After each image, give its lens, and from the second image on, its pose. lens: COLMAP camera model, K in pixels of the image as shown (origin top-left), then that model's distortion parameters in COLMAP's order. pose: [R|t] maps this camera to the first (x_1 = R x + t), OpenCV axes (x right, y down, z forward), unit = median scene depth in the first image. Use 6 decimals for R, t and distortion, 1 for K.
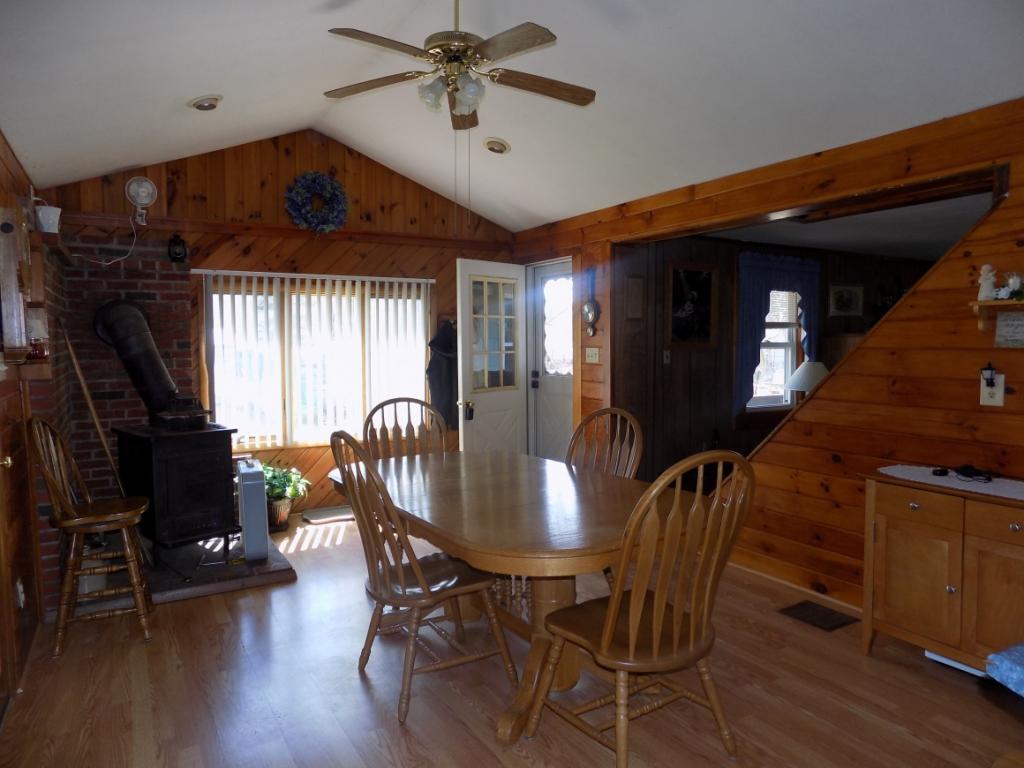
lens RADIAL K [[689.0, 0, 512.6], [0, 689.0, 381.2], [0, 0, 1]] dist [-0.079235, 0.073240]
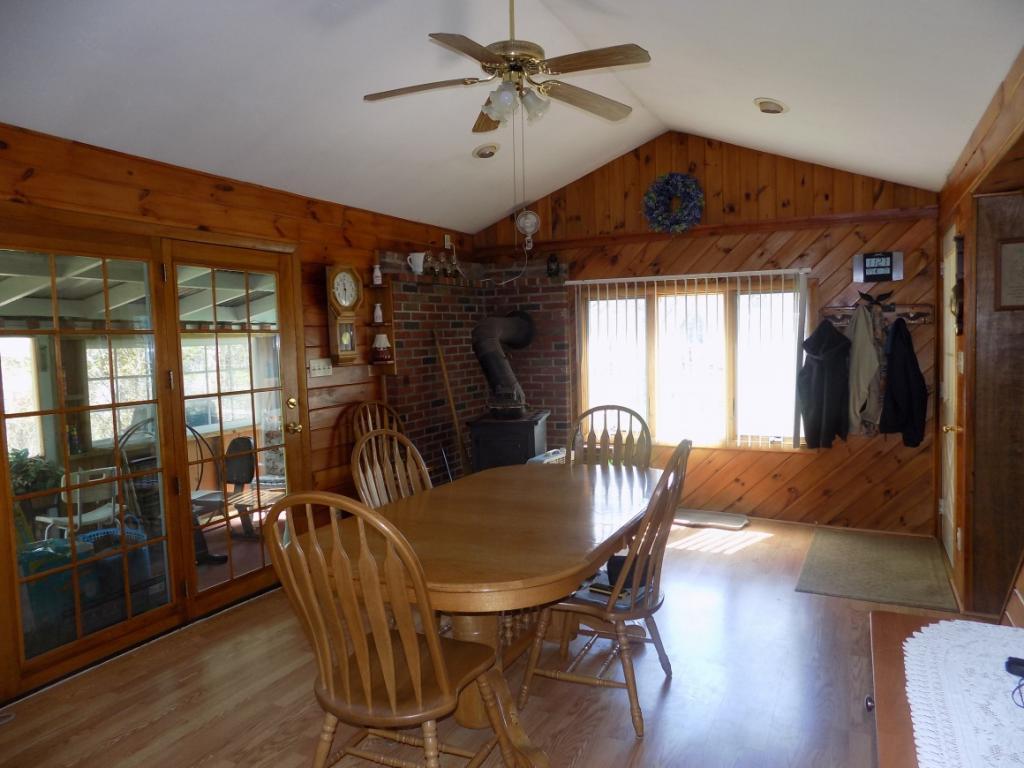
lens RADIAL K [[689.0, 0, 512.6], [0, 689.0, 381.2], [0, 0, 1]] dist [-0.079235, 0.073240]
pose [[0.540839, 0.045780, -0.839879, 0.458496], [-0.030006, 0.998932, 0.035127, -0.031362], [0.840591, 0.006203, 0.541636, 0.273024]]
